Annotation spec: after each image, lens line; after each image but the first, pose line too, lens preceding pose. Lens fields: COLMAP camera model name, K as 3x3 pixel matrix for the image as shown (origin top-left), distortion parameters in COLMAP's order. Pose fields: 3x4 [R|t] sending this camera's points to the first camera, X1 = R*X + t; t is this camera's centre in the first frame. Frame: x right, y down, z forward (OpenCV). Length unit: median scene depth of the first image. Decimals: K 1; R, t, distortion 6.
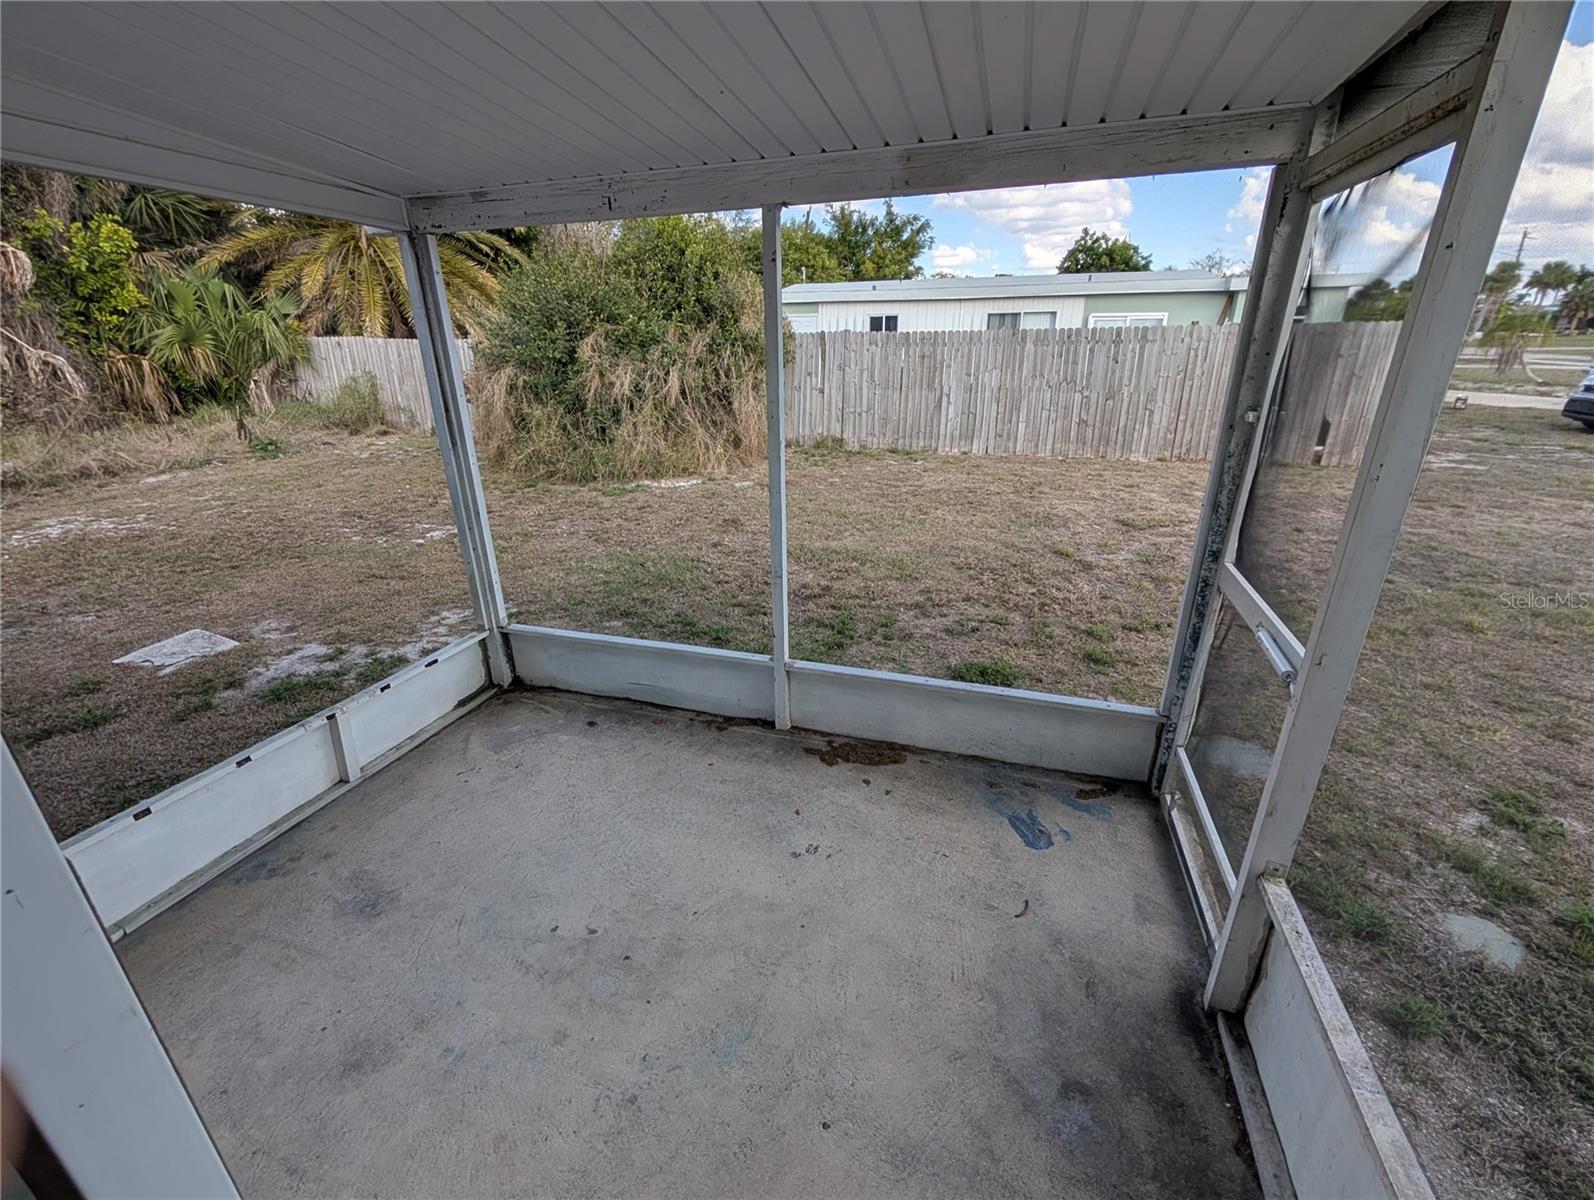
lens RADIAL K [[685.8, 0, 794.3], [0, 685.8, 608.7], [0, 0, 1]] dist [-0.000579, 0.000919]
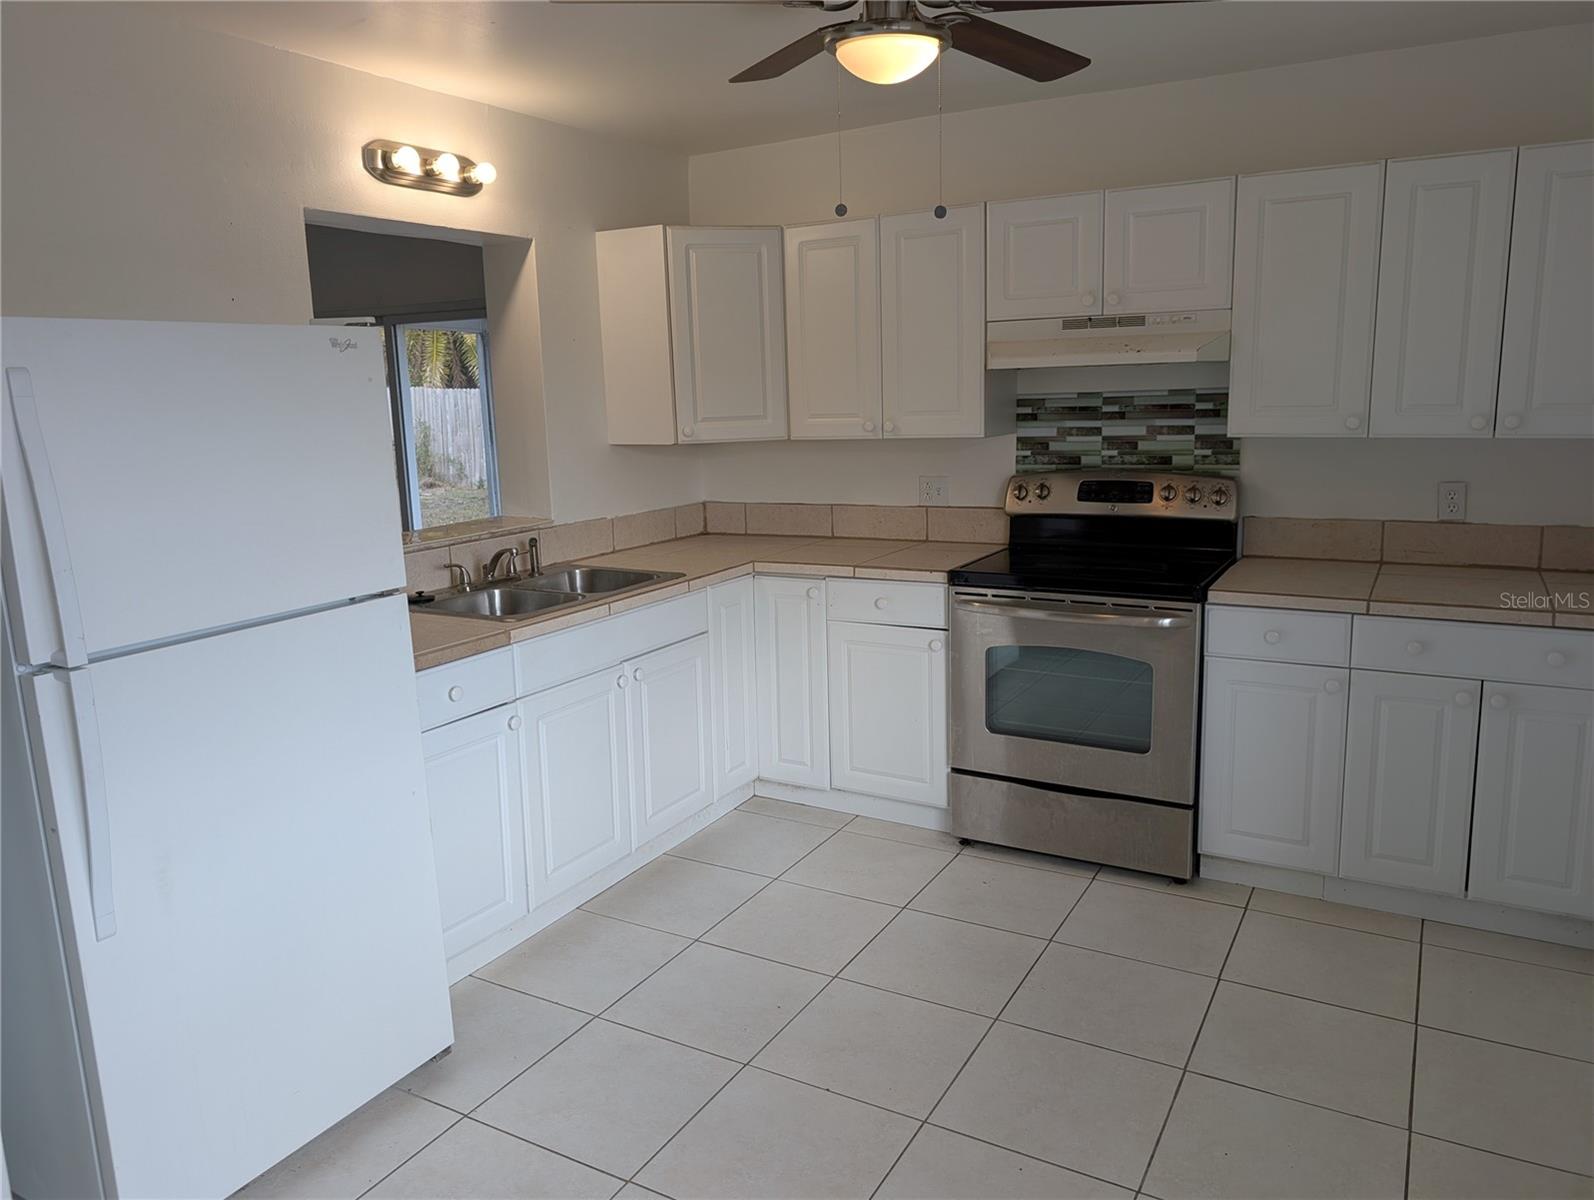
lens RADIAL K [[1132.8, 0, 797.8], [0, 1132.8, 597.5], [0, 0, 1]] dist [0.010643, 0.000214]
pose [[0.980393, 0.024899, -0.195471, 0.214396], [-0.060474, 0.982133, -0.178207, 0.152050], [0.187542, 0.186534, 0.964382, -0.399928]]
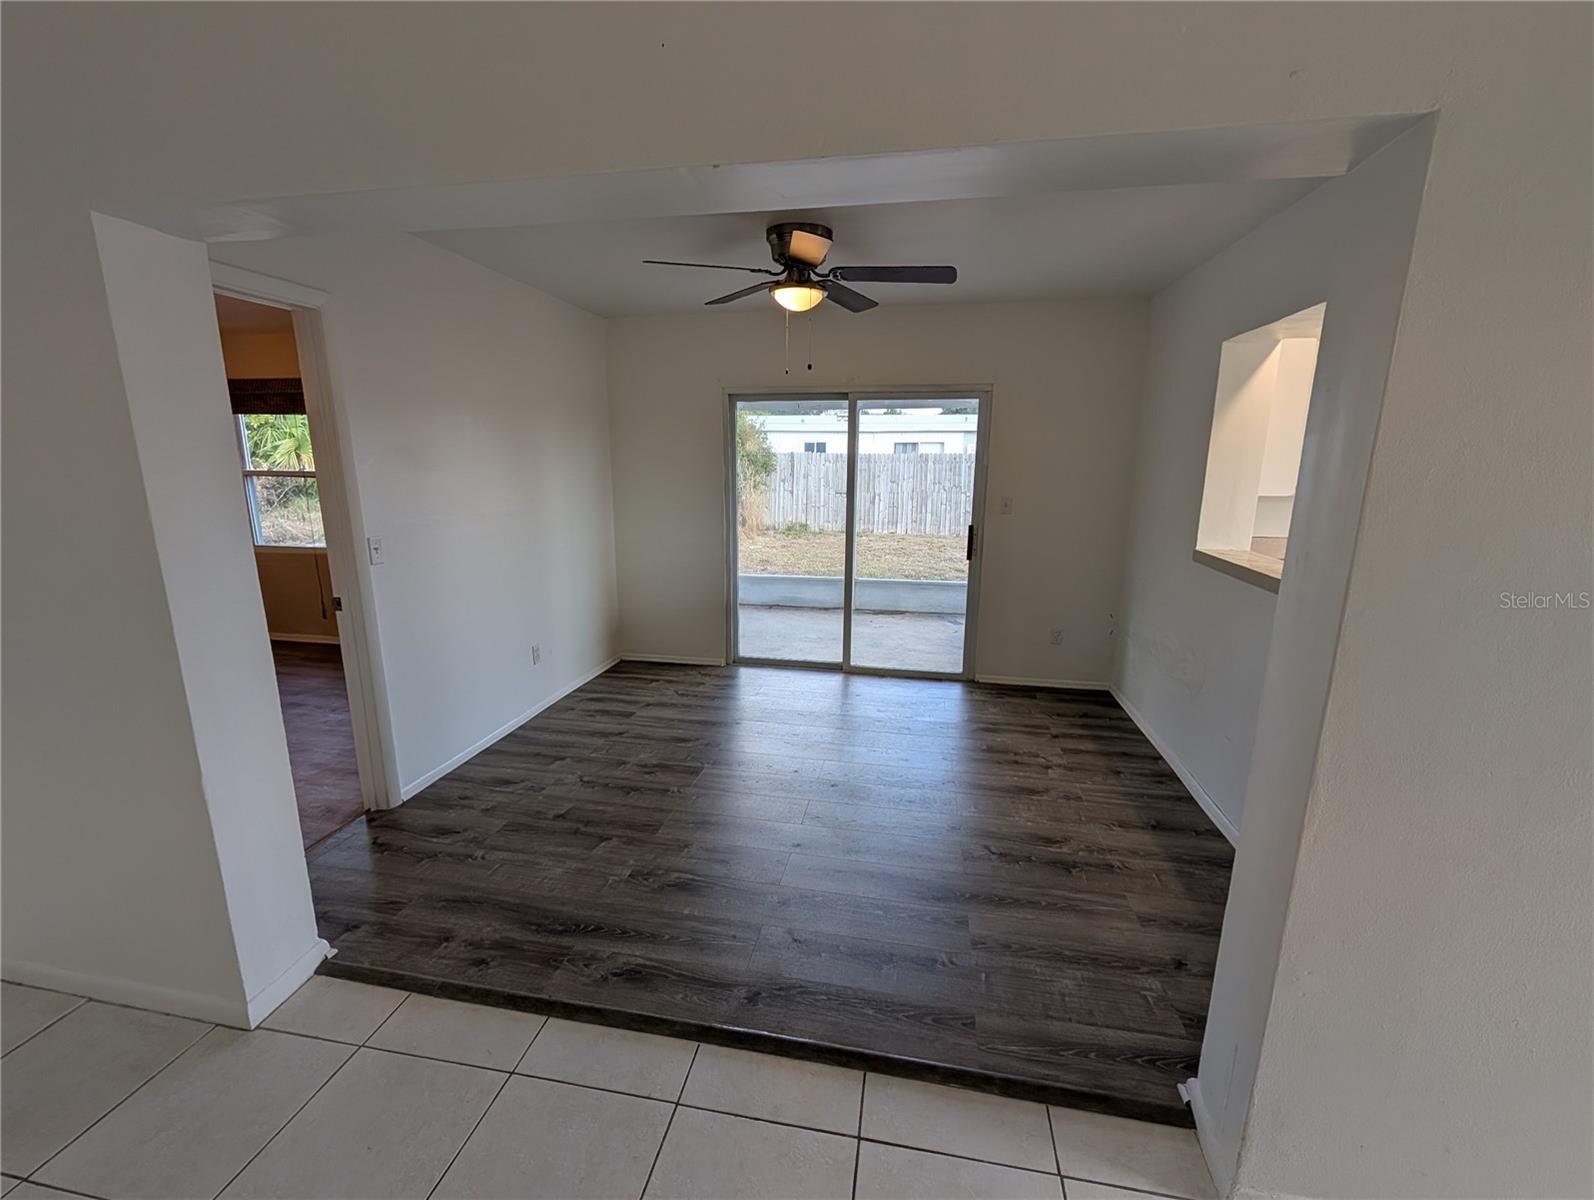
lens RADIAL K [[685.8, 0, 788.7], [0, 685.8, 607.4], [0, 0, 1]] dist [-0.000579, 0.000919]
pose [[0.991914, -0.009430, 0.126559, -0.139101], [0.029862, 0.986579, -0.160533, 0.139712], [-0.123347, 0.163015, 0.978883, -0.336609]]
